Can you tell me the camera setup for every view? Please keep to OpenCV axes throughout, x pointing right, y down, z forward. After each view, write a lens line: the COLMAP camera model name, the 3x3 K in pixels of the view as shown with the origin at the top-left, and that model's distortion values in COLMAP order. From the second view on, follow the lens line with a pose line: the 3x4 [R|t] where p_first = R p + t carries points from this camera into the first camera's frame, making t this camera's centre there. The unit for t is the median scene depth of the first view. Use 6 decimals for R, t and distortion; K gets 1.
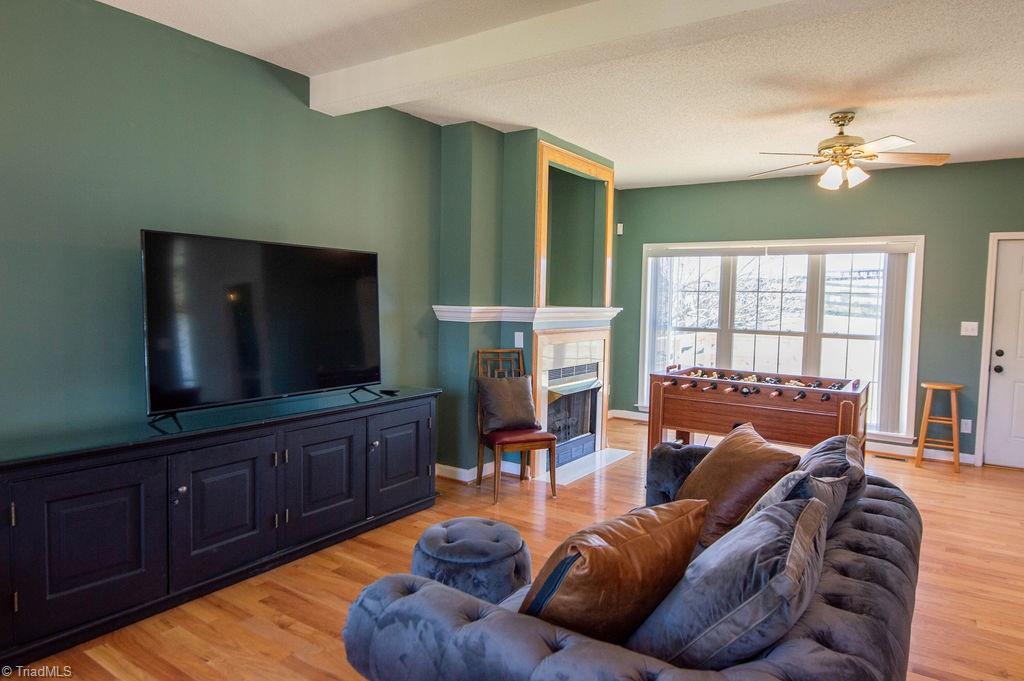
lens RADIAL K [[630.0, 0, 515.2], [0, 630.0, 339.2], [0, 0, 1]] dist [0.002722, -0.000109]
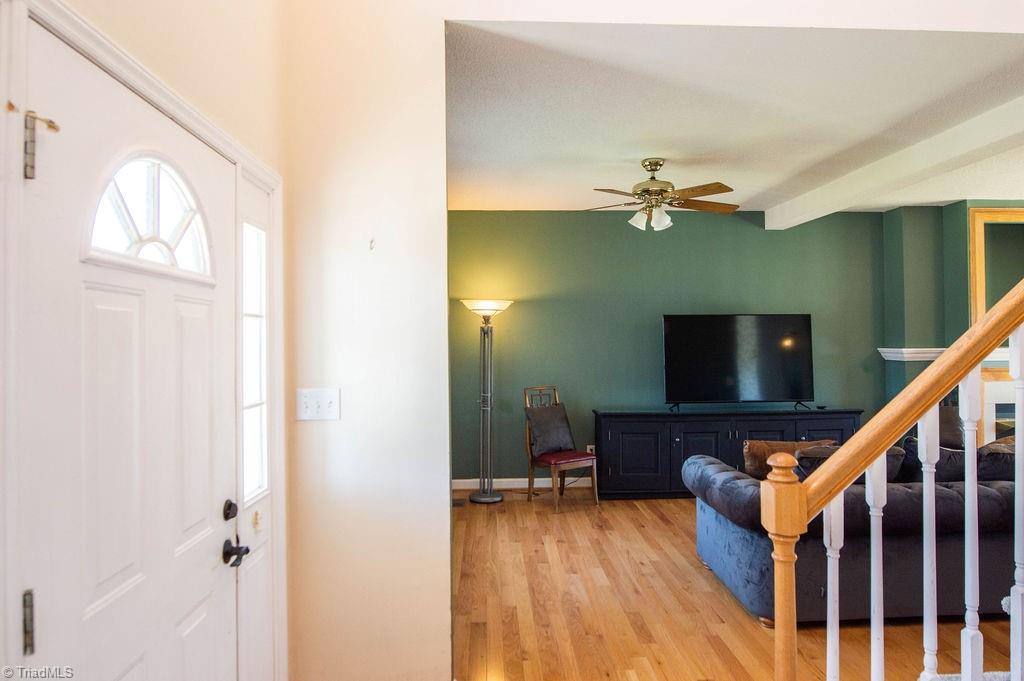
lens RADIAL K [[630.0, 0, 513.2], [0, 630.0, 338.6], [0, 0, 1]] dist [0.002722, -0.000109]
pose [[0.591518, -0.020789, -0.806024, 0.496712], [-0.032470, 0.998242, -0.049576, 0.017401], [0.805638, 0.055497, 0.589803, -0.399052]]
